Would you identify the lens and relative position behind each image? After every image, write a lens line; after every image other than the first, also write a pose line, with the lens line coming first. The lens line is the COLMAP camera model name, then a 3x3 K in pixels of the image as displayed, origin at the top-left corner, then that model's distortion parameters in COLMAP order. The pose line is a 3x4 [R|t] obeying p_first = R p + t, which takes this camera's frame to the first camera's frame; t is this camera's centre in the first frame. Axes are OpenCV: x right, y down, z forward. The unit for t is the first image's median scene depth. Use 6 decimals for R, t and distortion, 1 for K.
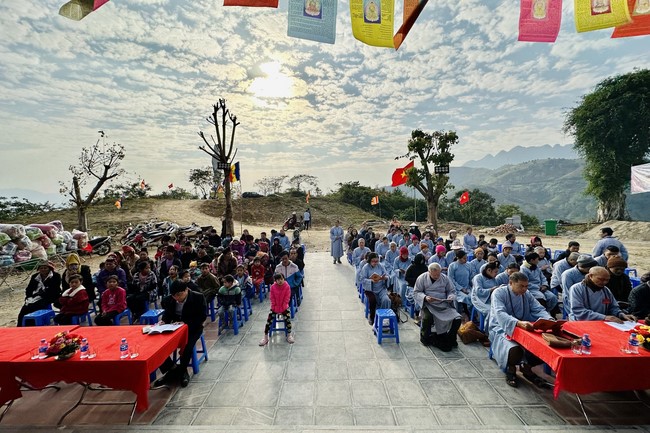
lens RADIAL K [[228.1, 0, 325.0], [0, 228.1, 216.5], [0, 0, 1]] dist [-0.001418, -0.000145]
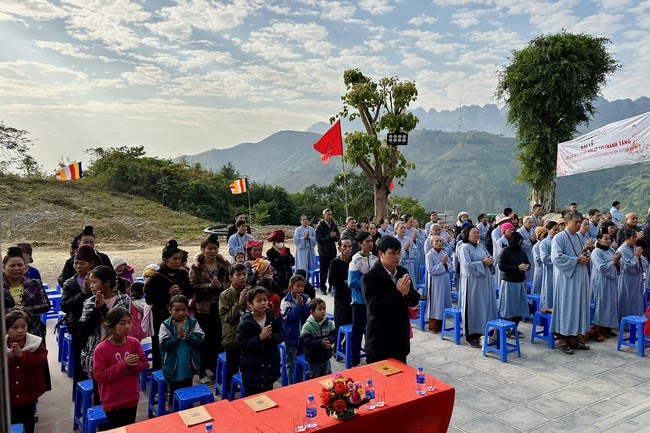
lens RADIAL K [[460.4, 0, 325.0], [0, 460.4, 216.5], [0, 0, 1]] dist [0.026935, -0.001408]
pose [[0.862683, -0.022034, 0.505265, -0.240972], [0.027161, 0.999627, -0.002783, 0.007992], [-0.505015, 0.016124, 0.862960, -0.012891]]
